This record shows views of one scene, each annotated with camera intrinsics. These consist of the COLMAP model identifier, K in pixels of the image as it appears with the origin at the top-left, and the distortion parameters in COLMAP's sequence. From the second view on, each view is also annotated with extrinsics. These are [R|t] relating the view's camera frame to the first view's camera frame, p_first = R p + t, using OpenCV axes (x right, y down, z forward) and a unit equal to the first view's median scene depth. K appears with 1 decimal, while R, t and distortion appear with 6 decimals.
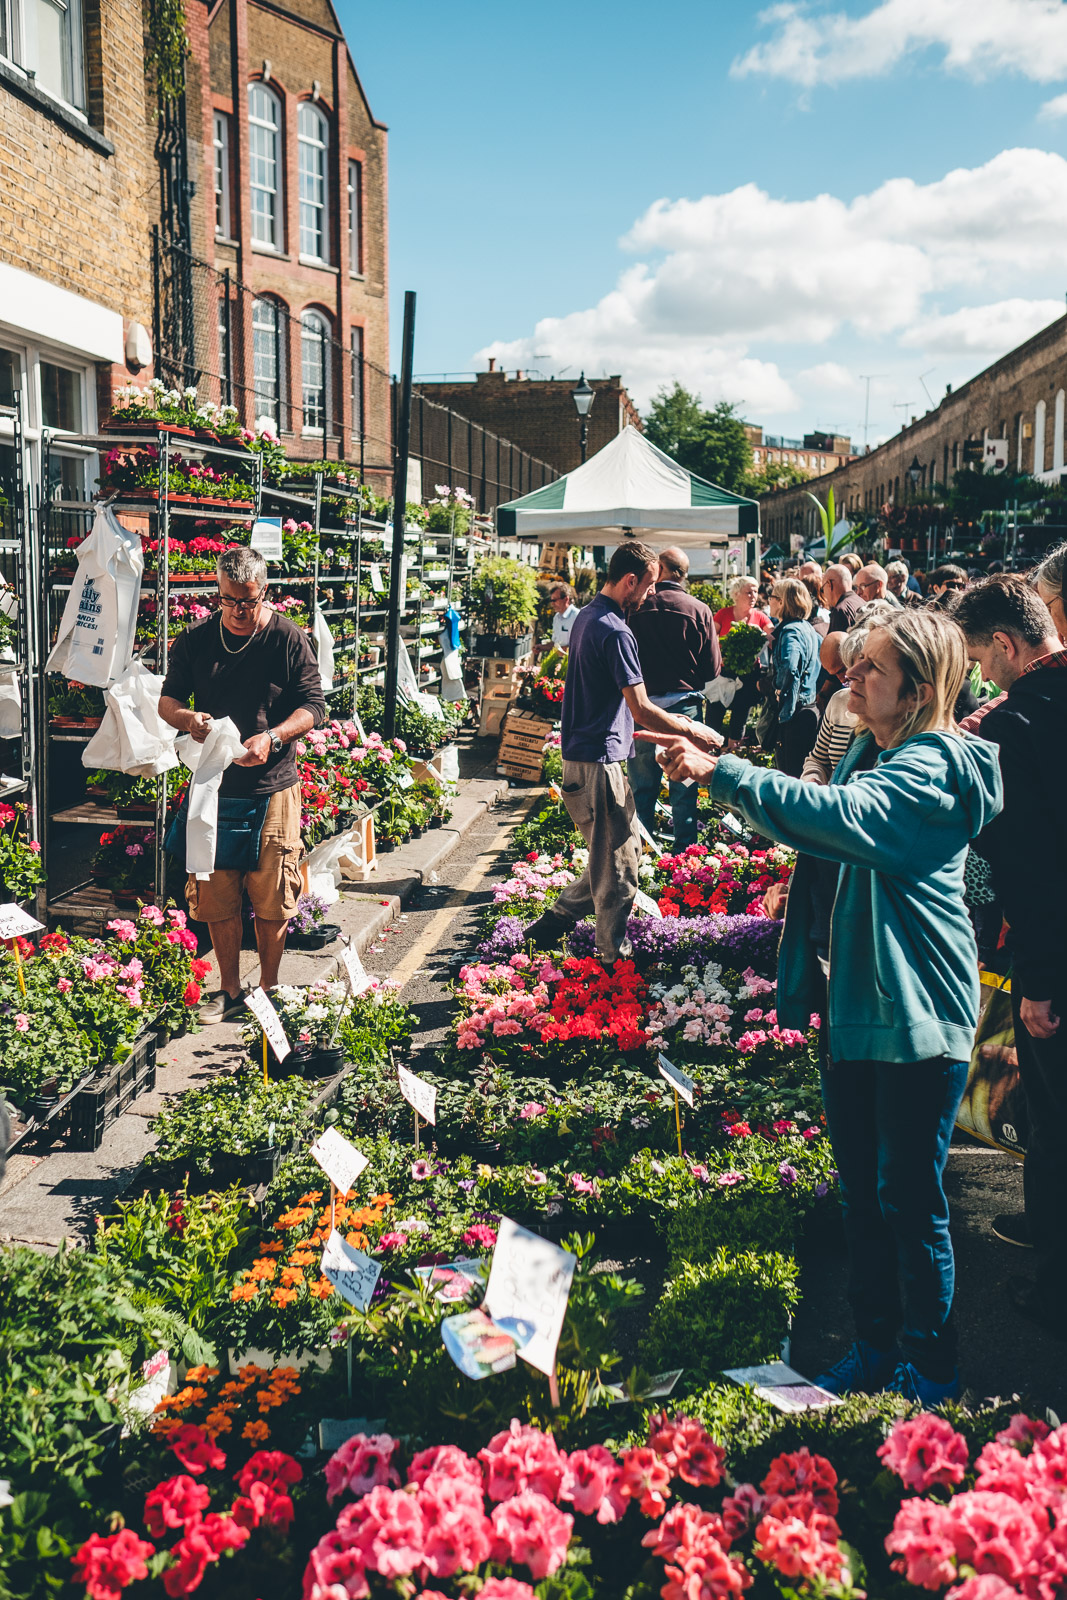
lens RADIAL K [[1619.8, 0, 532.7], [0, 1619.8, 797.5], [0, 0, 1]] dist [-0.002346, 0.000000]
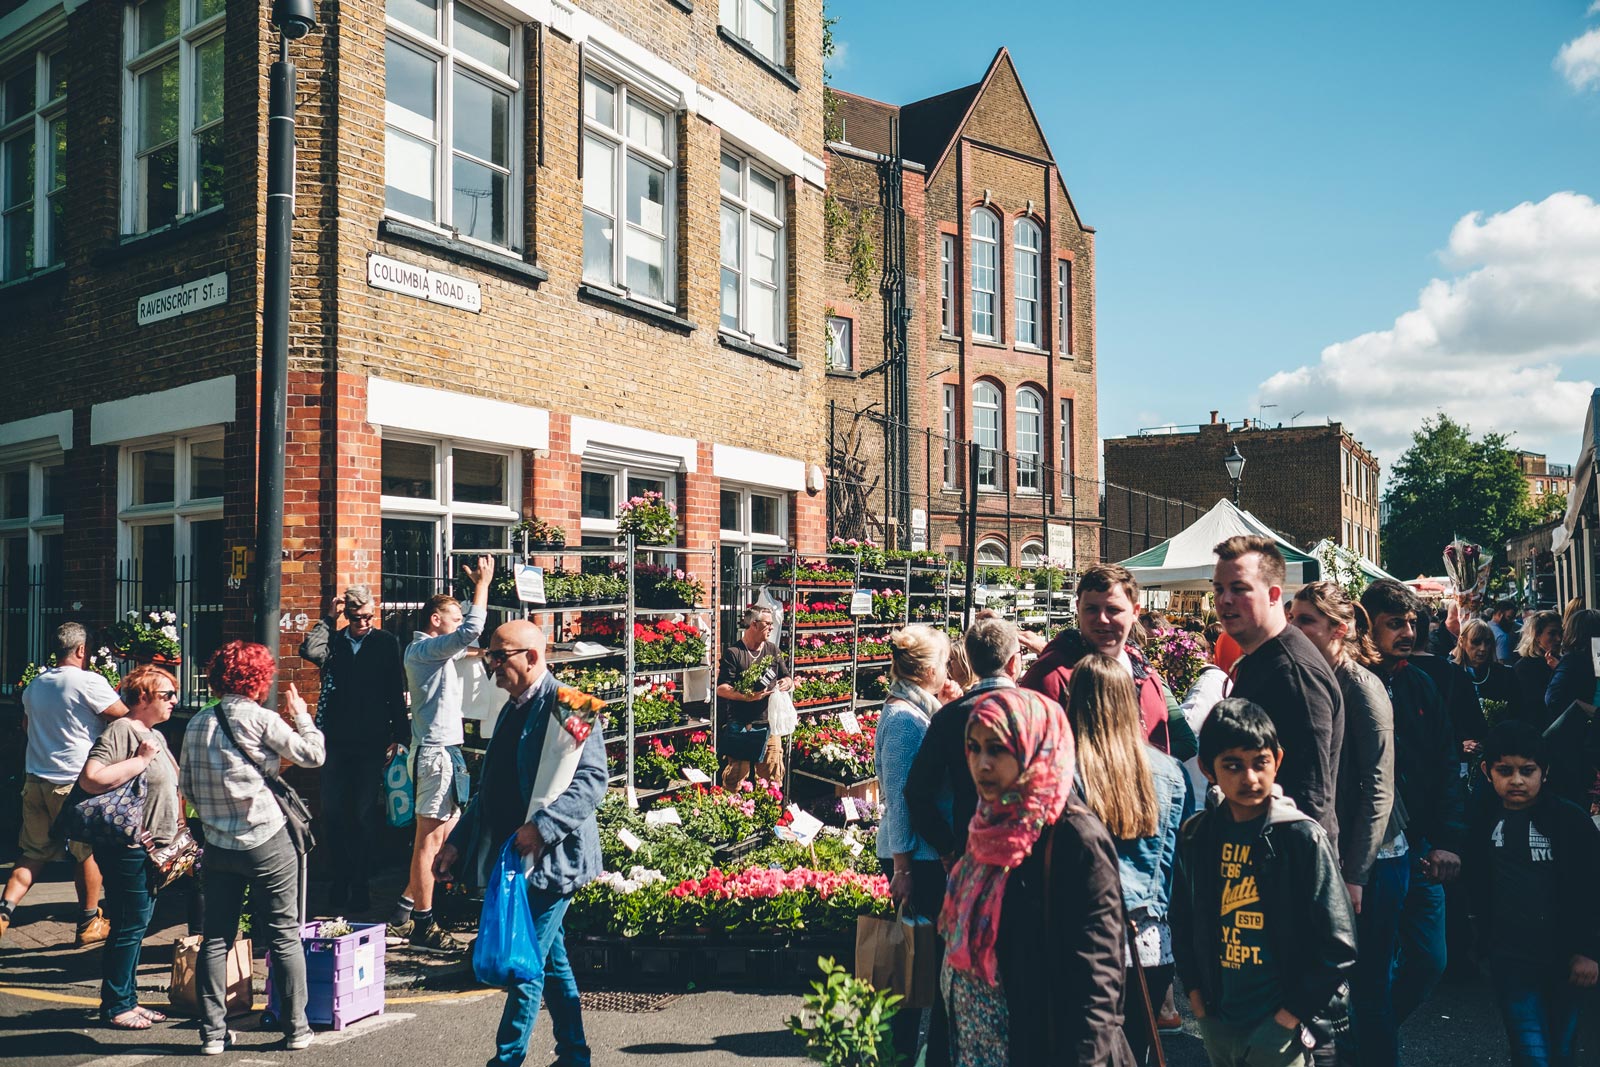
lens RADIAL K [[1666.2, 0, 812.5], [0, 1666.2, 528.6], [0, 0, 1]] dist [0.008500, 0.000000]
pose [[0.956979, -0.021235, -0.289378, 0.061368], [-0.033039, 0.982858, -0.181382, 0.018160], [0.288269, 0.183140, 0.939873, -0.144440]]
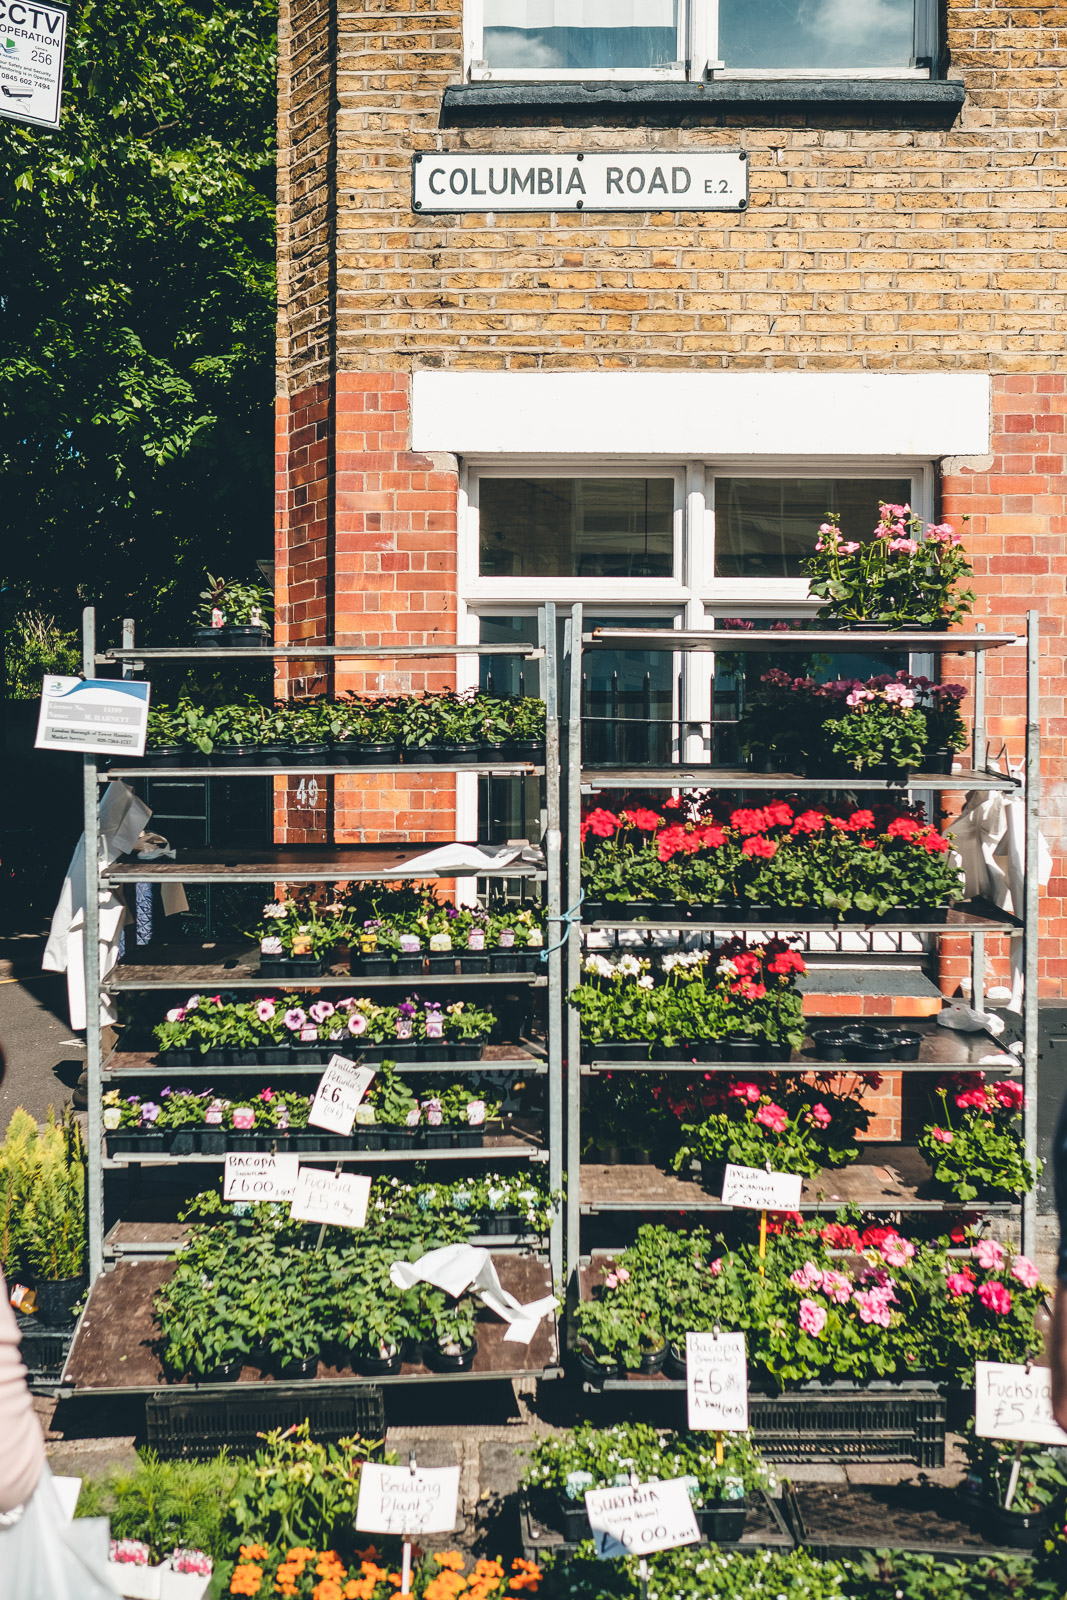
lens RADIAL K [[1658.1, 0, 533.5], [0, 1658.1, 799.5], [0, 0, 1]] dist [-0.008390, 0.000000]
pose [[0.097064, 0.007560, -0.995249, 0.070700], [-0.148765, 0.988848, -0.006998, -0.013822], [0.984097, 0.148738, 0.097106, 0.087574]]
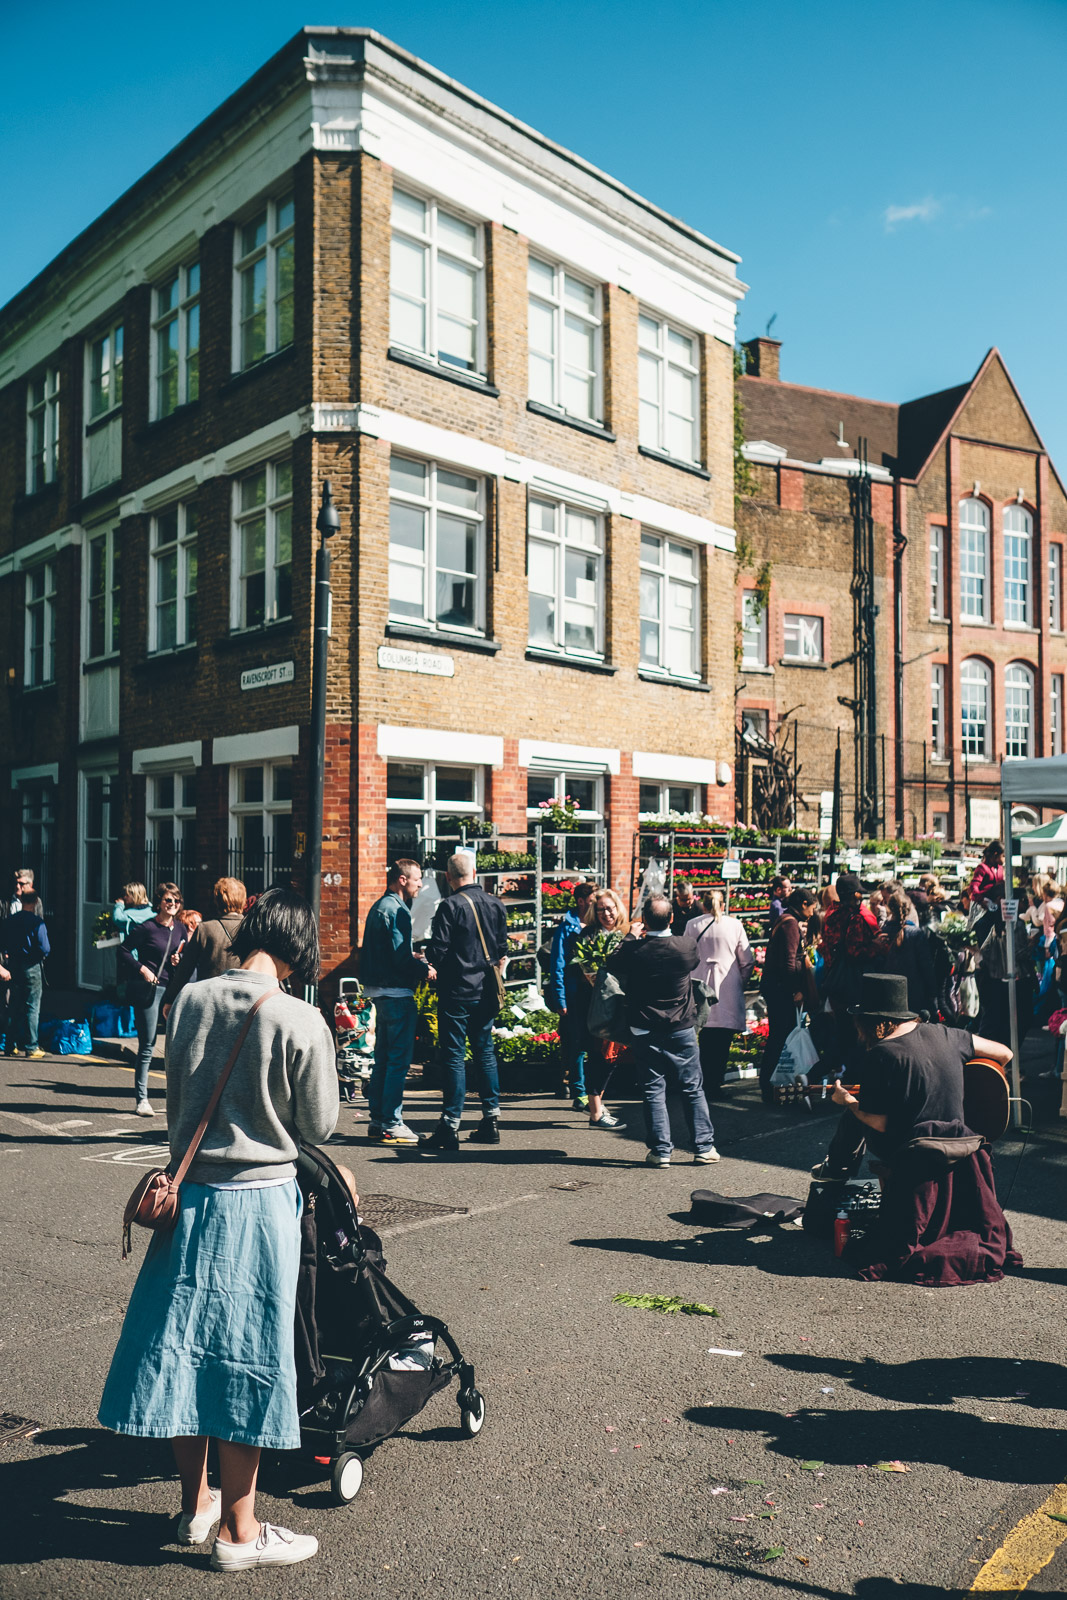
lens RADIAL K [[1666.2, 0, 525.5], [0, 1666.2, 797.8], [0, 0, 1]] dist [0.008500, 0.000000]
pose [[0.875038, -0.017507, -0.483738, 0.154792], [-0.069937, 0.984288, -0.162130, 0.032425], [0.478976, 0.175701, 0.860065, -0.262670]]
